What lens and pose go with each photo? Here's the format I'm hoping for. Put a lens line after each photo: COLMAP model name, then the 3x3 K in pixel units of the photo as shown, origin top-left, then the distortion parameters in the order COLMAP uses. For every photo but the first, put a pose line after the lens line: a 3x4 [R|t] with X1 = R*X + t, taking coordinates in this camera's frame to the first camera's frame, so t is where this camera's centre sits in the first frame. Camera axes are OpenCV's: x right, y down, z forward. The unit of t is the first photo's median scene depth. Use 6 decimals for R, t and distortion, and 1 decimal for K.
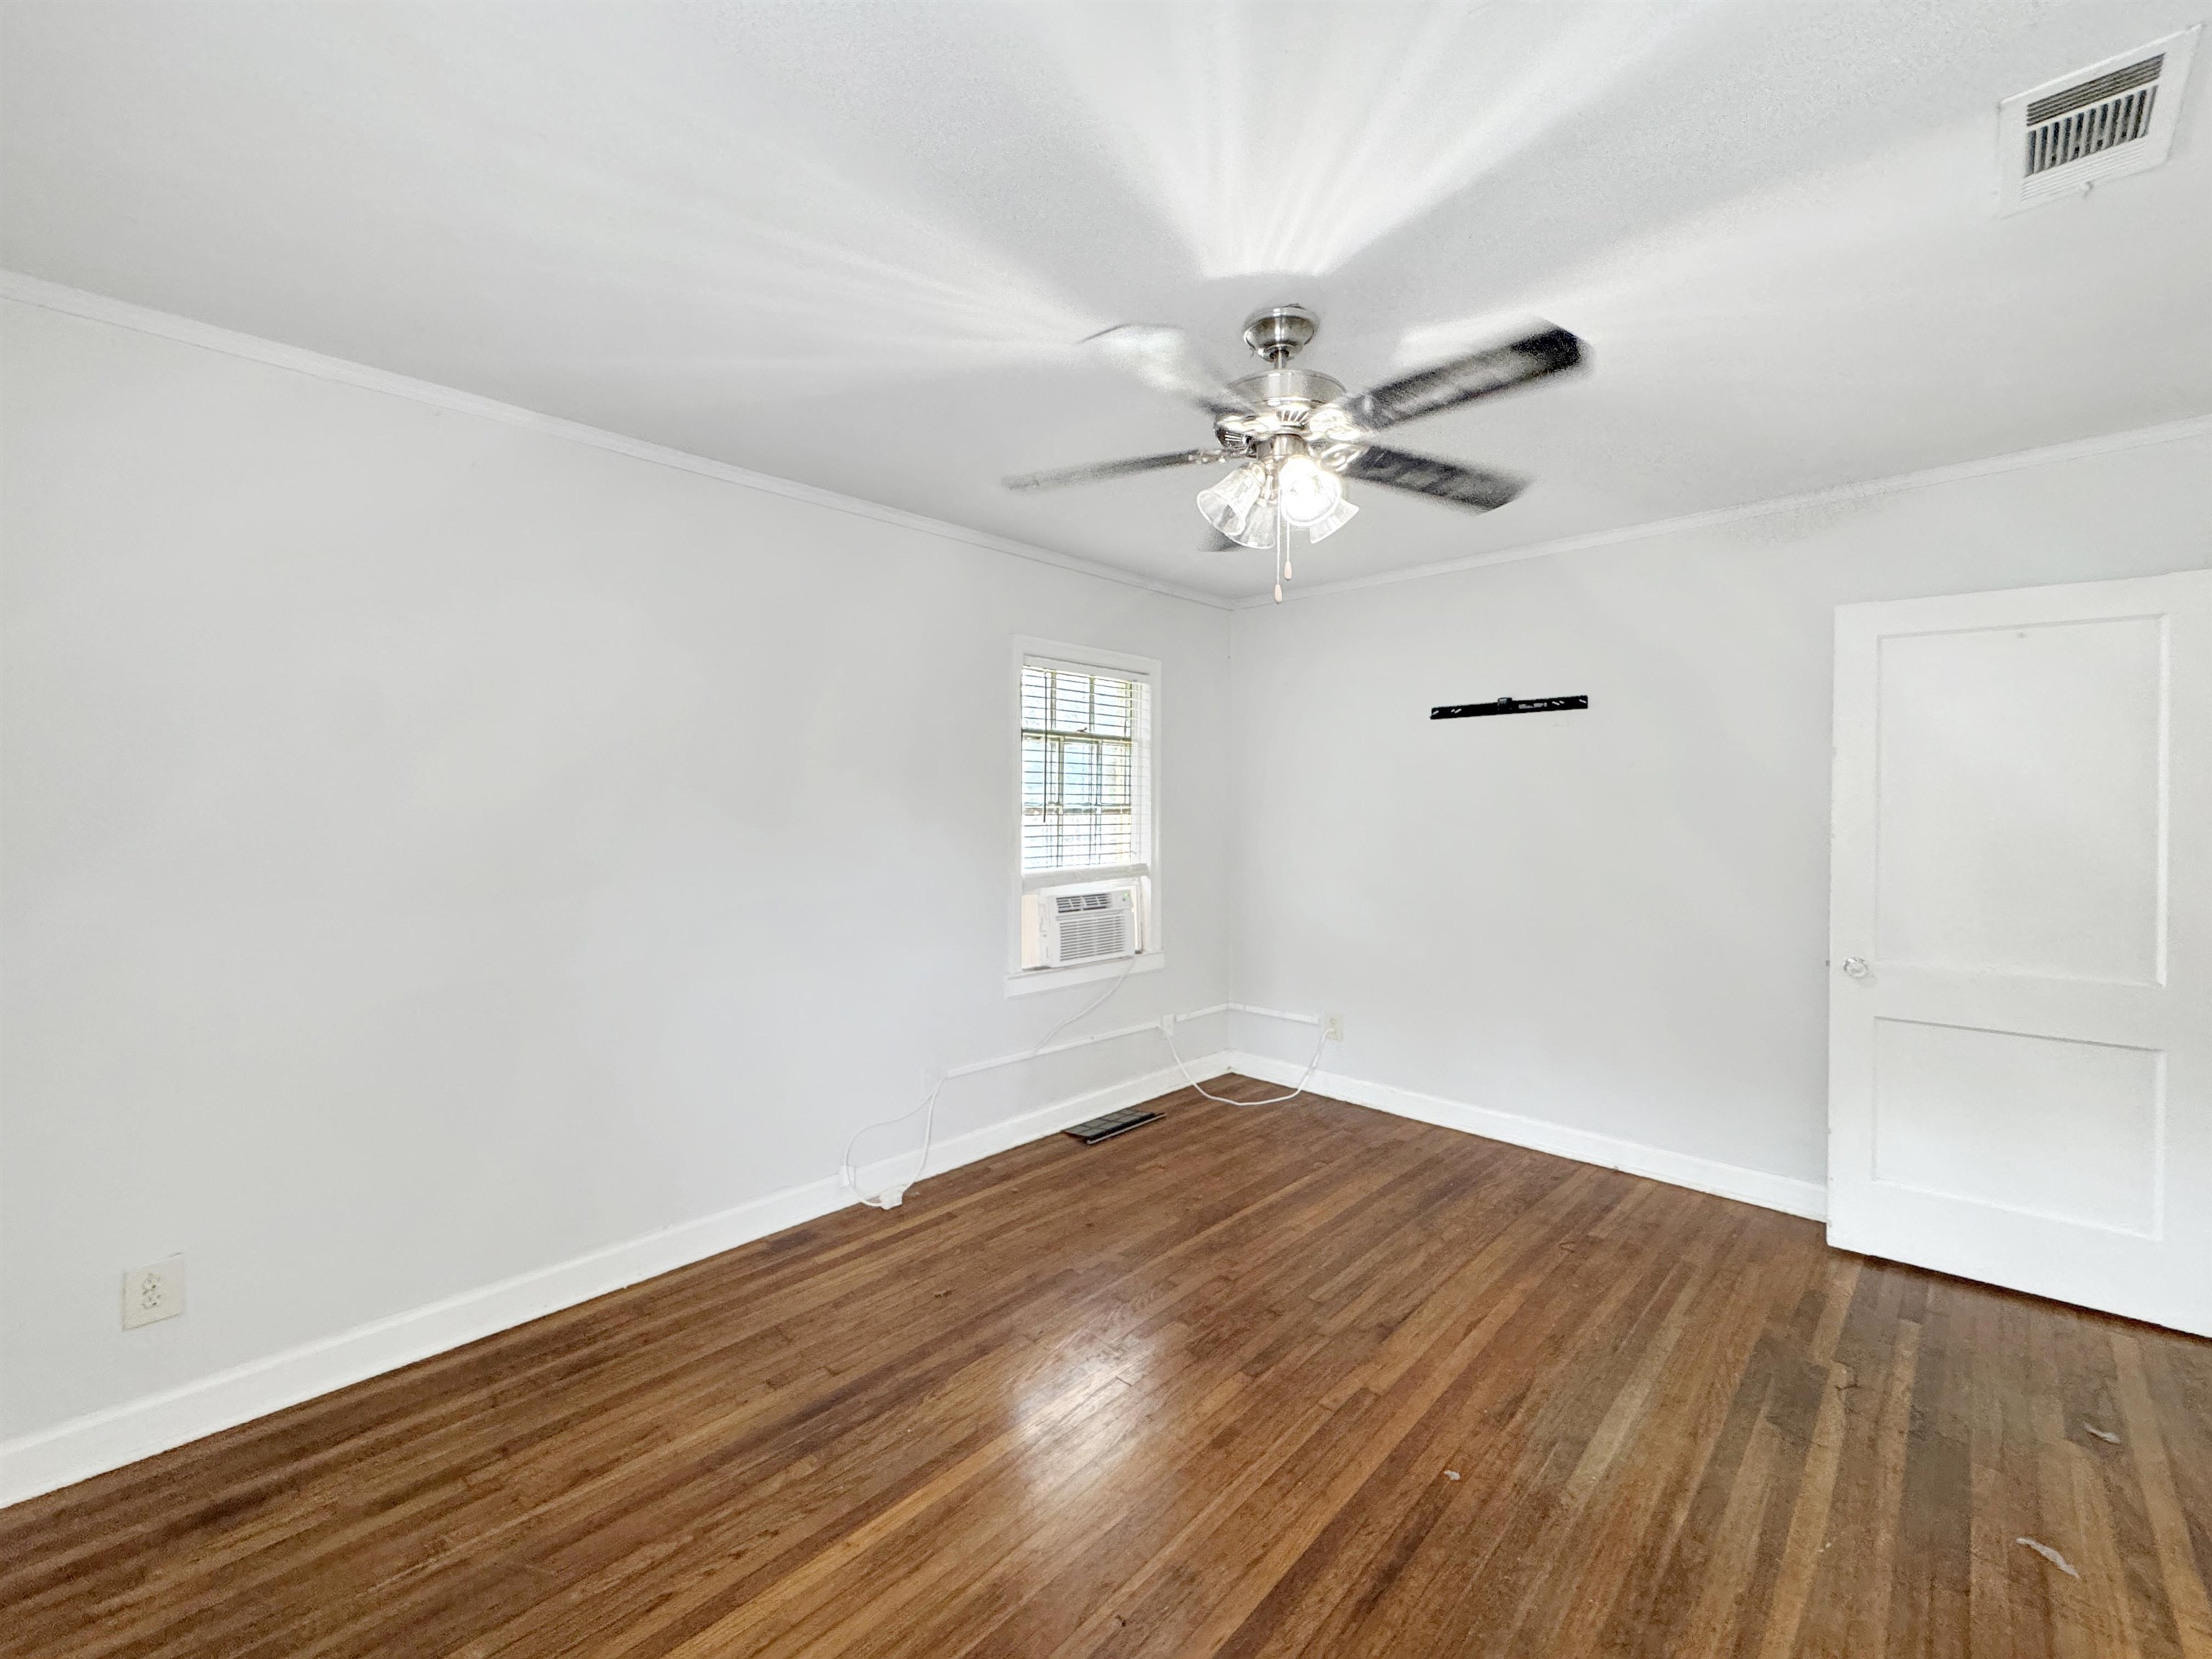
lens RADIAL K [[897.5, 0, 1117.6], [0, 897.5, 804.2], [0, 0, 1]] dist [-0.001664, -0.000052]
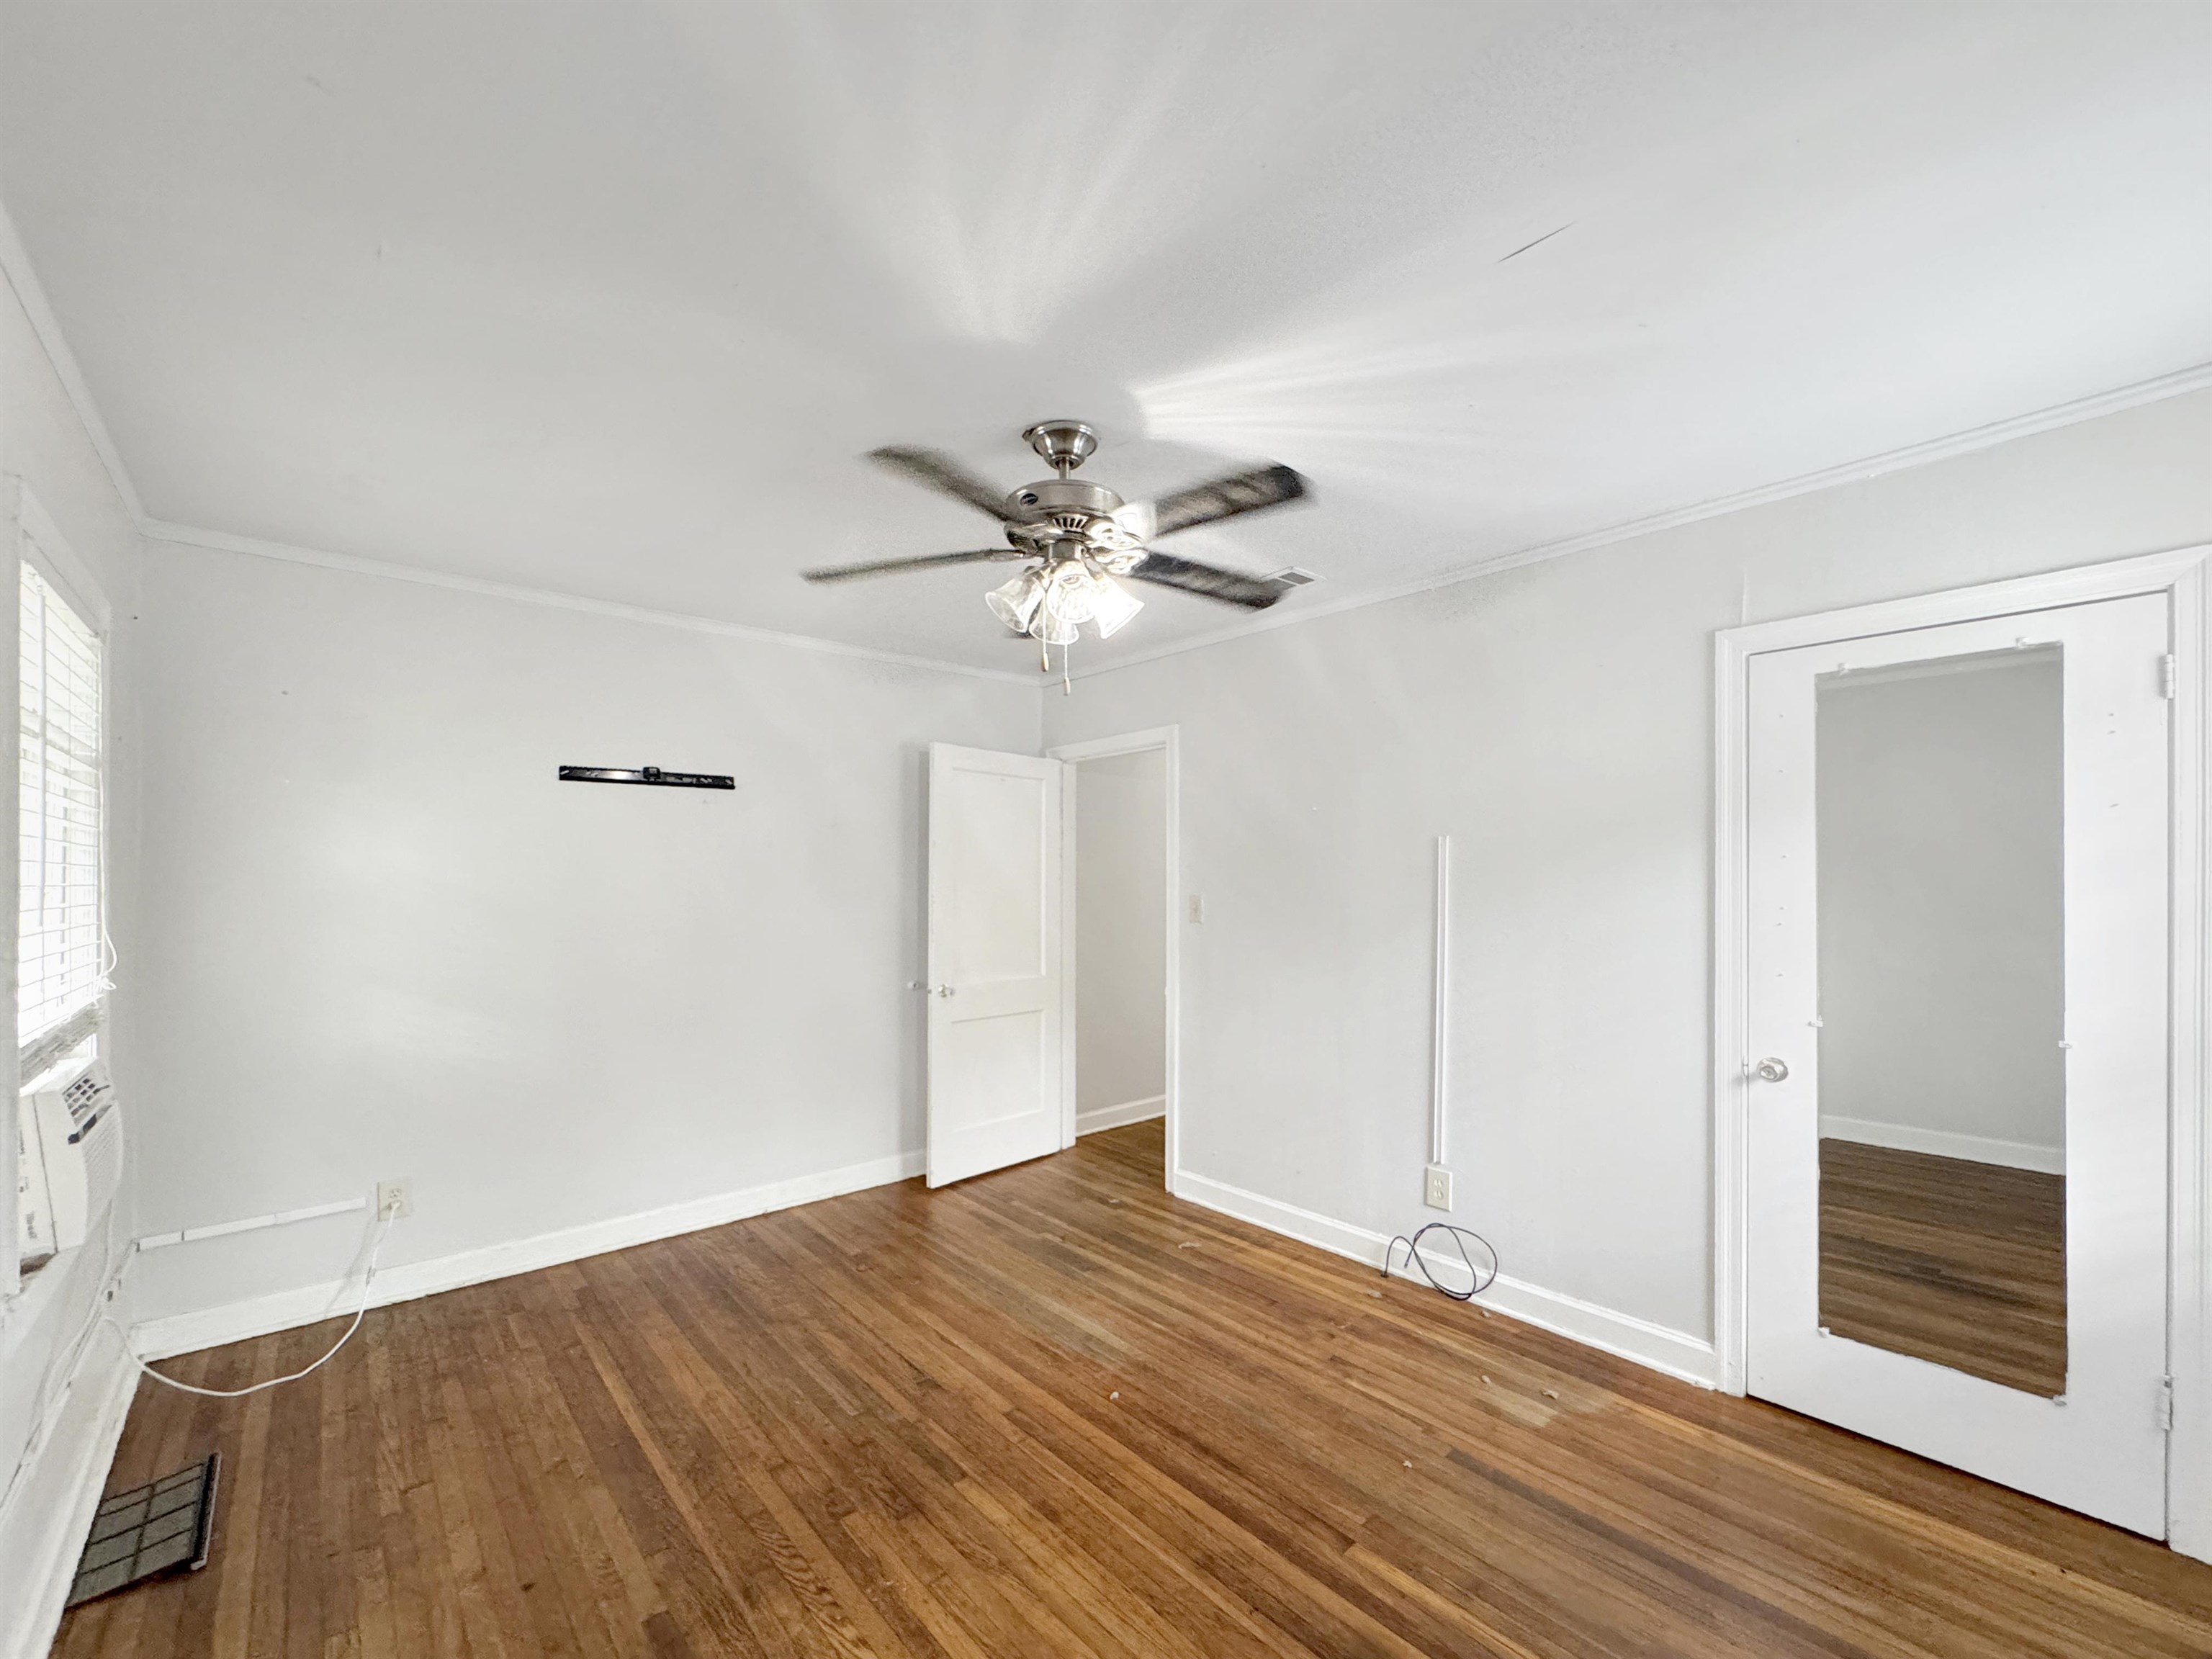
lens RADIAL K [[912.5, 0, 1098.2], [0, 912.5, 865.9], [0, 0, 1]] dist [-0.000792, 0.000100]
pose [[0.098703, 0.011266, 0.995053, -0.747737], [0.001177, 0.999934, -0.011438, -0.006105], [-0.995116, 0.002300, 0.098683, 0.694160]]
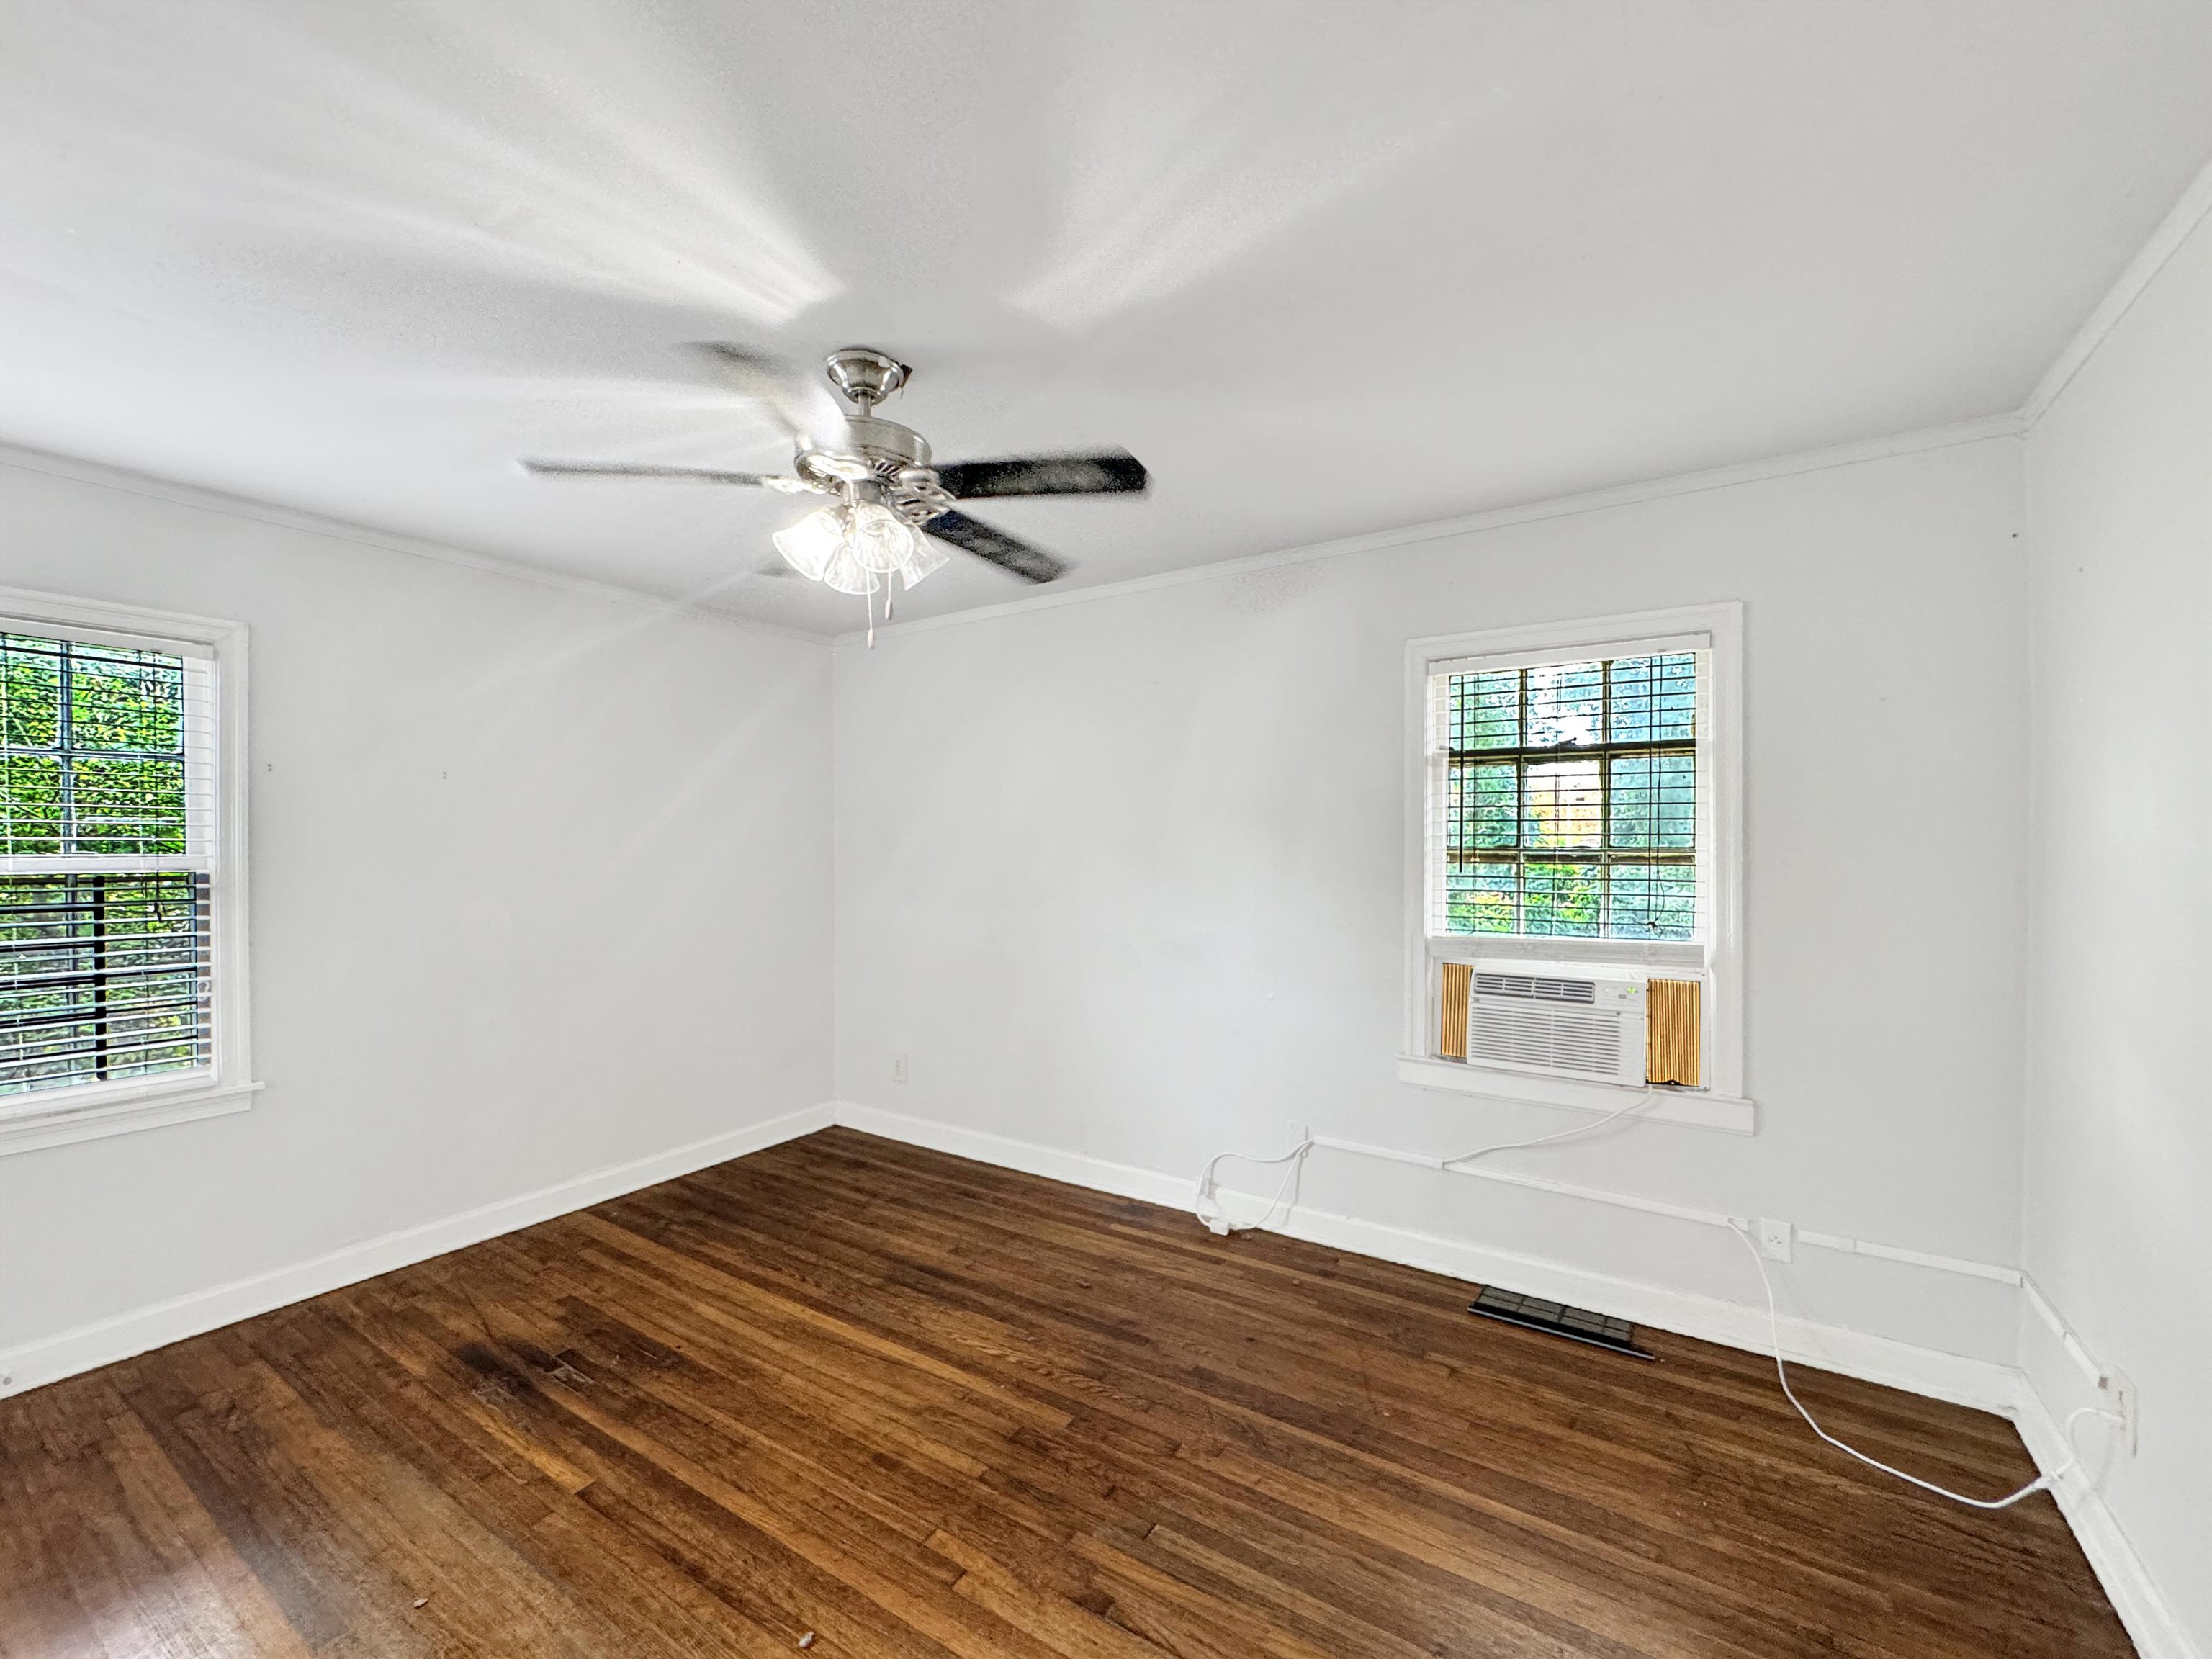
lens RADIAL K [[914.8, 0, 1109.9], [0, 914.8, 851.0], [0, 0, 1]] dist [-0.000840, 0.000023]
pose [[0.180595, 0.006504, -0.983536, 0.997305], [0.003896, 0.999966, 0.007328, -0.007657], [0.983550, -0.005156, 0.180563, 0.882074]]
